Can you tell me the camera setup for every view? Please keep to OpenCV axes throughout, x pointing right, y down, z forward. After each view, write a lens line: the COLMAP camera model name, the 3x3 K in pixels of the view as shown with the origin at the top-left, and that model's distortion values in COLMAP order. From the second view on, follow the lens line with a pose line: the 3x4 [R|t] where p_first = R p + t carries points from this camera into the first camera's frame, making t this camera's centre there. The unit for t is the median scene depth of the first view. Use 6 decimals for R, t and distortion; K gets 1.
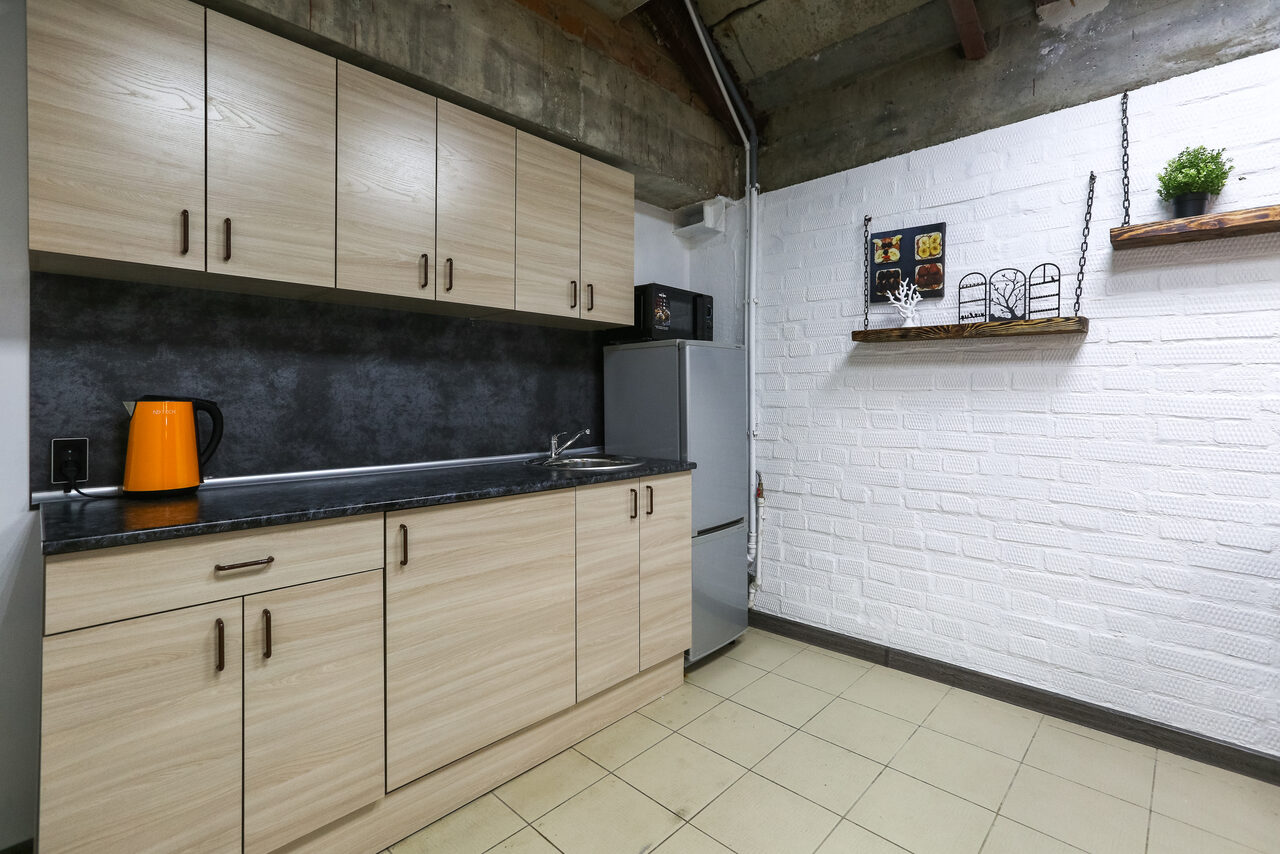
lens RADIAL K [[586.7, 0, 637.4], [0, 586.7, 405.1], [0, 0, 1]] dist [-0.029968, 0.017599]
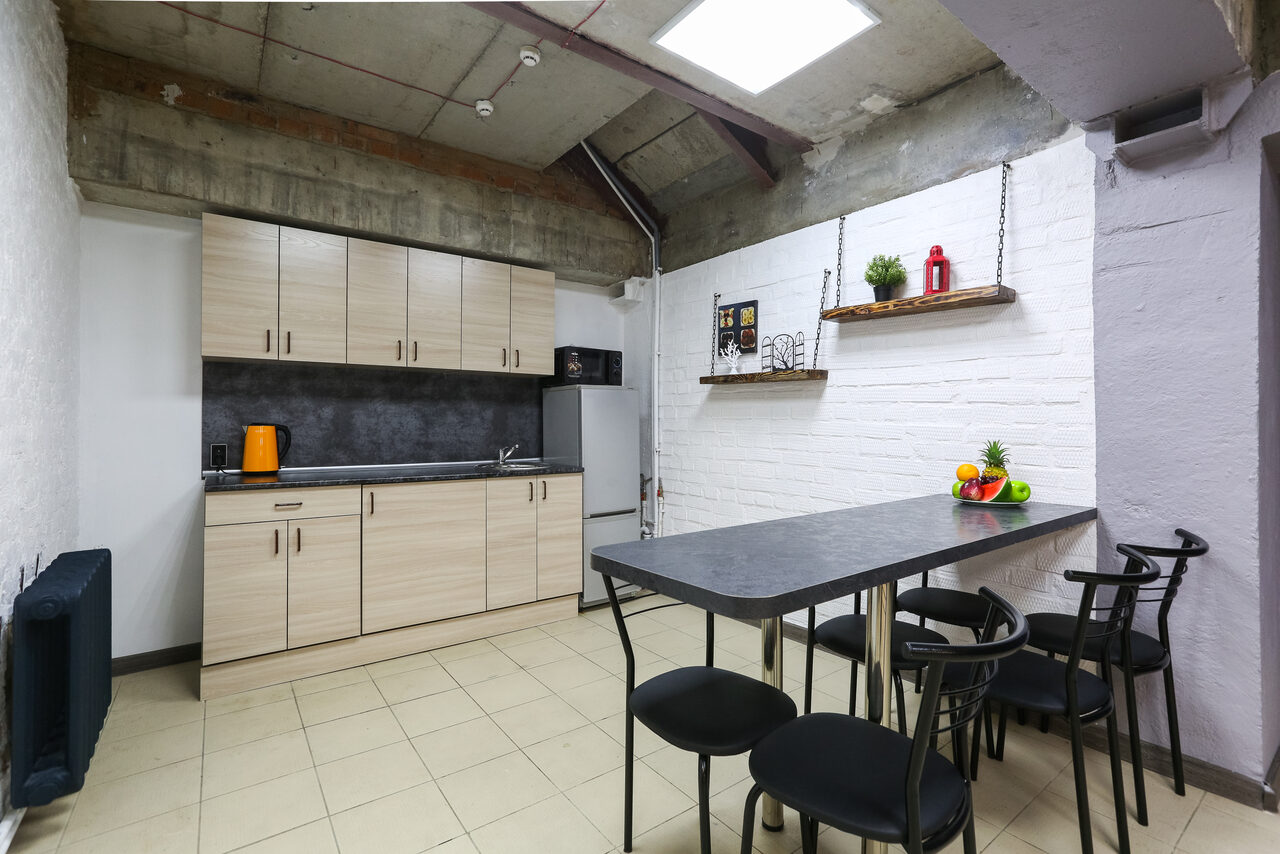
lens RADIAL K [[586.7, 0, 635.9], [0, 586.7, 426.9], [0, 0, 1]] dist [-0.029968, 0.017599]
pose [[0.985026, 0.002315, -0.172390, 0.557343], [-0.003138, 0.999985, -0.004502, 0.001182], [0.172377, 0.004976, 0.985019, -0.515290]]
